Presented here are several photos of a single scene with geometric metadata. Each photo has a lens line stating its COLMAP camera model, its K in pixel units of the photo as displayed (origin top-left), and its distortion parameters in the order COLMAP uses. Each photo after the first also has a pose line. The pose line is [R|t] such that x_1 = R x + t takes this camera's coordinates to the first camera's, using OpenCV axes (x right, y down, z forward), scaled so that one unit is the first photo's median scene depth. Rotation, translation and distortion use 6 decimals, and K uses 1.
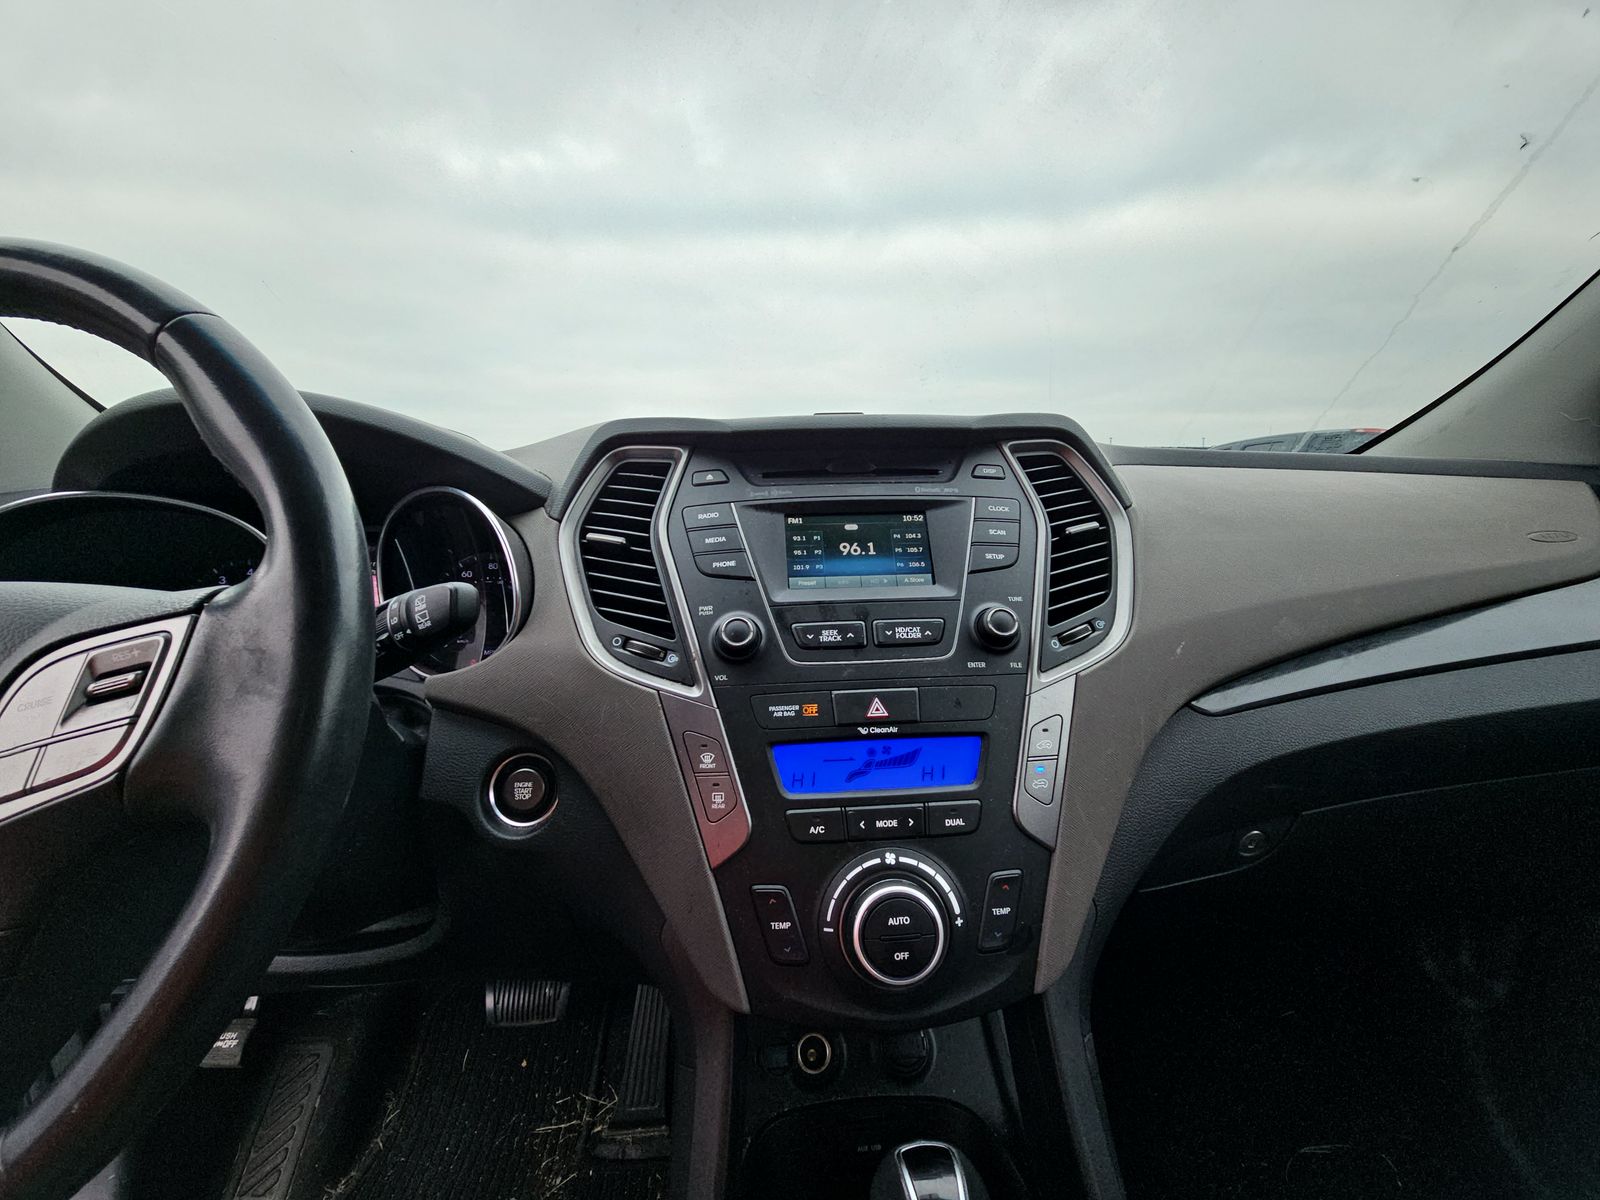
lens RADIAL K [[645.6, 0, 800.0], [0, 645.6, 600.0], [0, 0, 1]] dist [-0.000779, -0.000238]
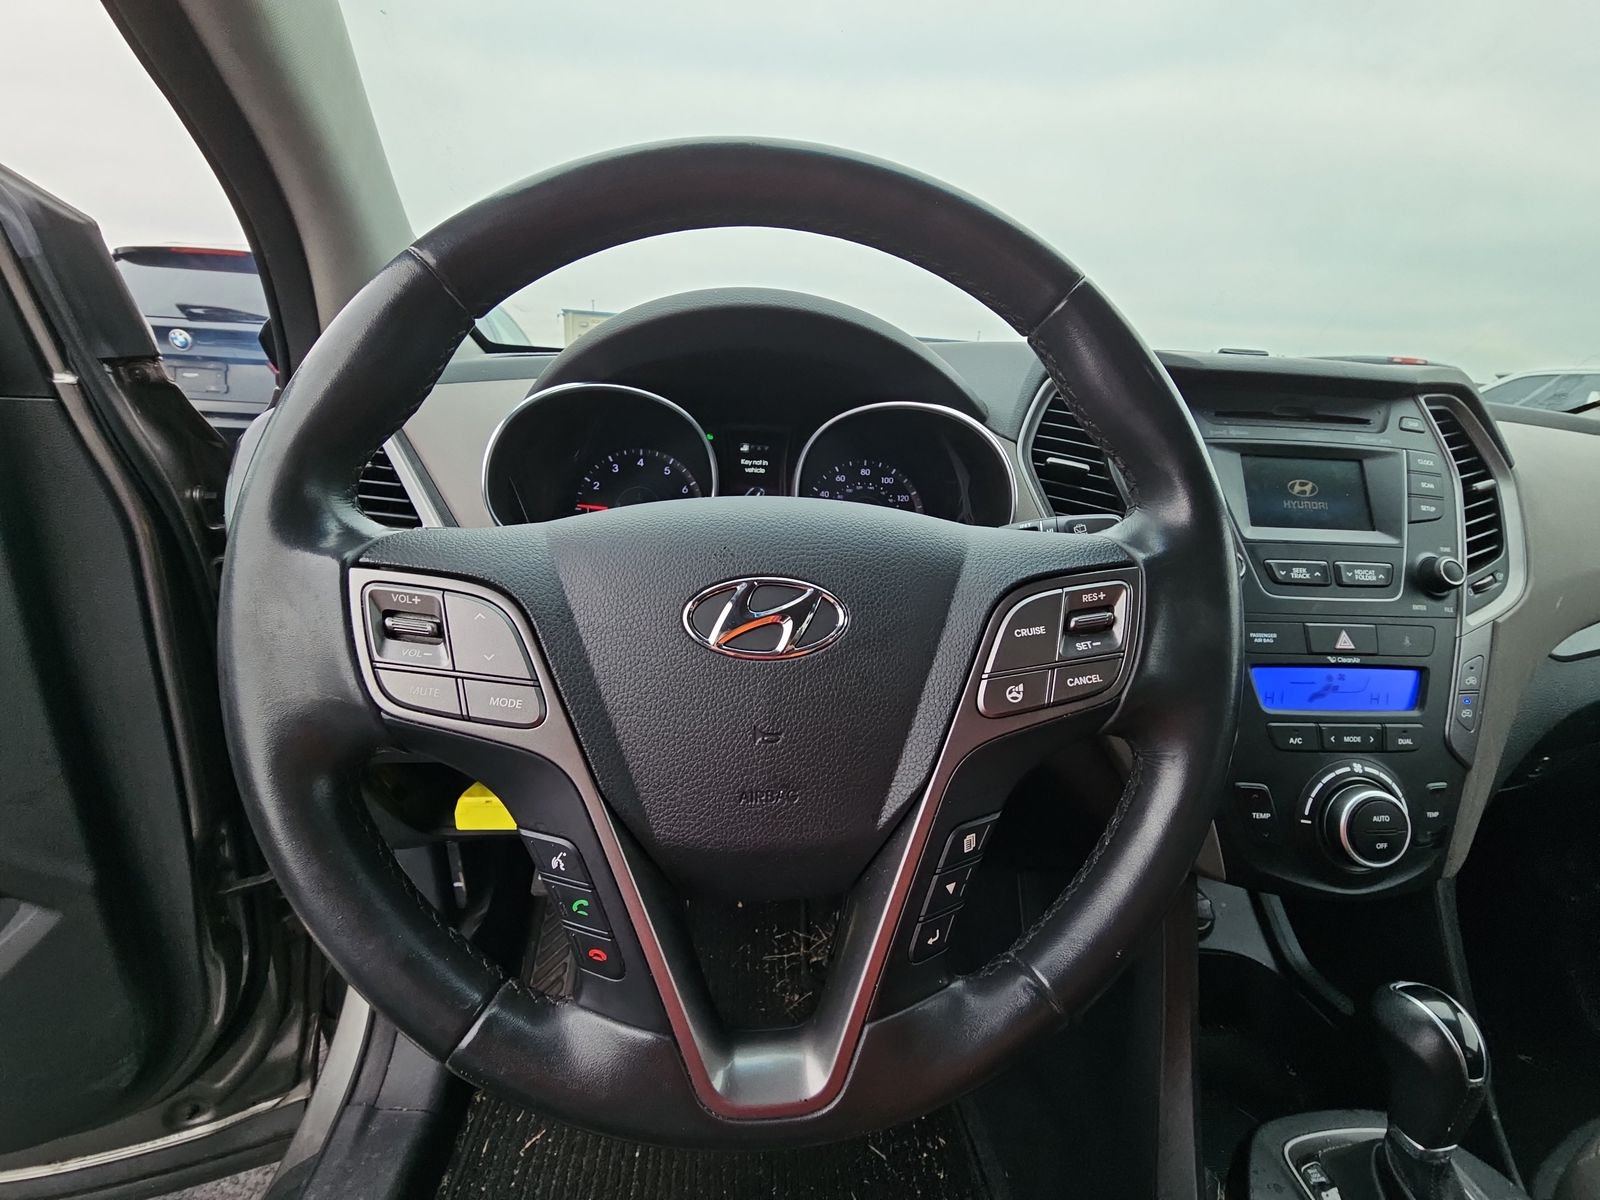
lens RADIAL K [[637.3, 0, 800.0], [0, 637.3, 600.0], [0, 0, 1]] dist [0.009838, -0.000253]
pose [[0.996730, 0.067892, 0.043809, -0.856270], [-0.074177, 0.983838, 0.162975, -0.015204], [-0.032036, -0.165692, 0.985657, -0.065667]]
